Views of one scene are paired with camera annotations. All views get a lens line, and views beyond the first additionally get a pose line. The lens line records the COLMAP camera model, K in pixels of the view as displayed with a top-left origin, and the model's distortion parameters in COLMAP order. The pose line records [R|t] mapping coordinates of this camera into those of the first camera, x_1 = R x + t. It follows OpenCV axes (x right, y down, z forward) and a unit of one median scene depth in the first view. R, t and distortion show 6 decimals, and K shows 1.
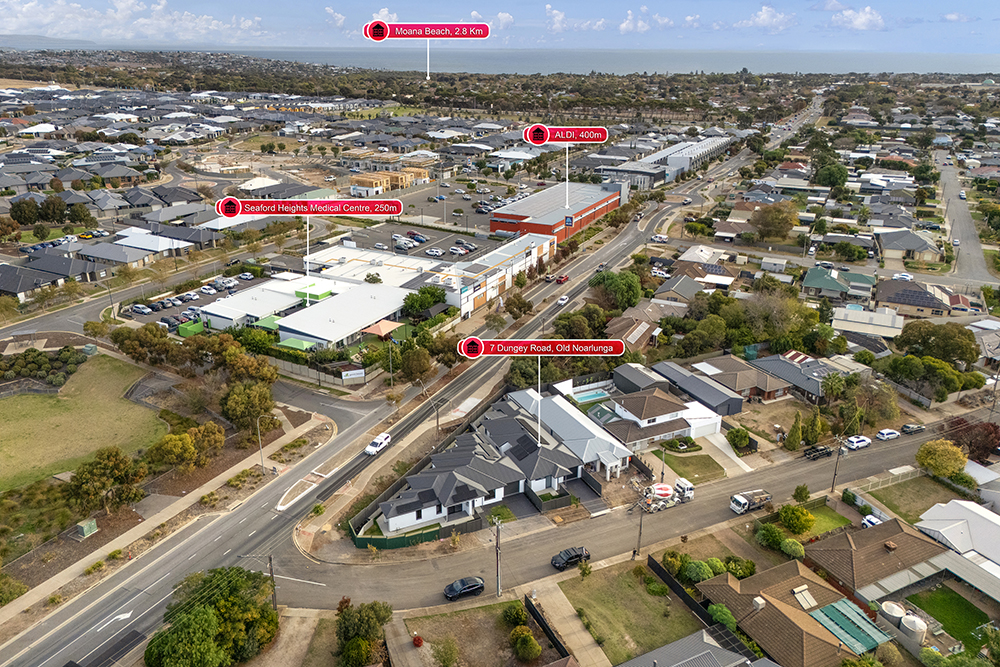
lens RADIAL K [[709.9, 0, 500.2], [0, 709.9, 363.7], [0, 0, 1]] dist [0.077390, -0.061759]
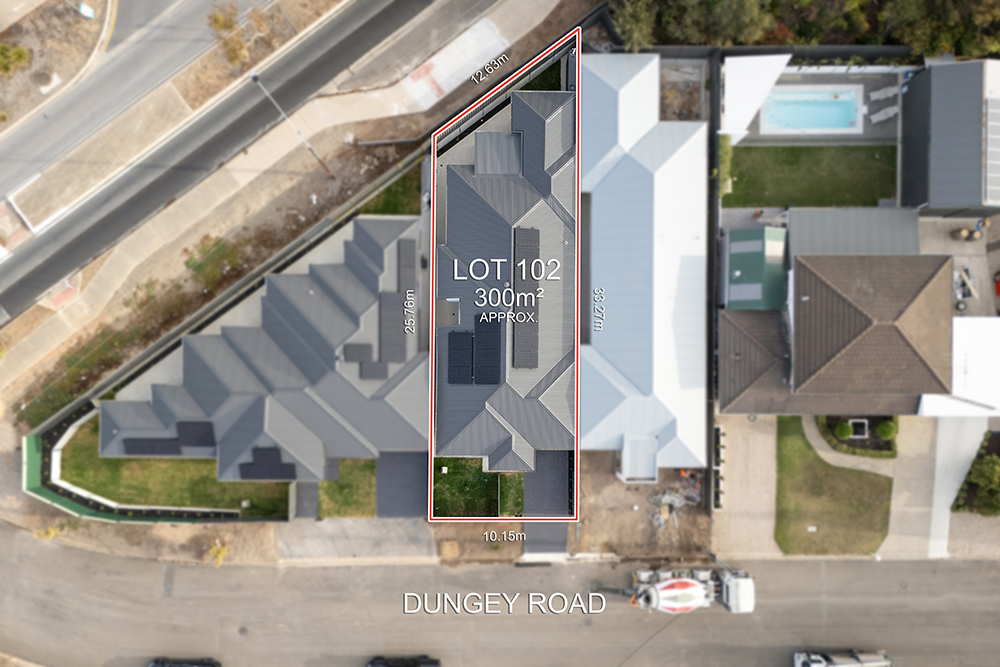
lens RADIAL K [[709.9, 0, 500.2], [0, 709.9, 363.7], [0, 0, 1]] dist [0.077390, -0.061759]
pose [[0.897265, 0.441245, 0.014811, 0.030976], [-0.188851, 0.353270, 0.916262, -0.186991], [0.399064, -0.824926, 0.400306, 0.576287]]
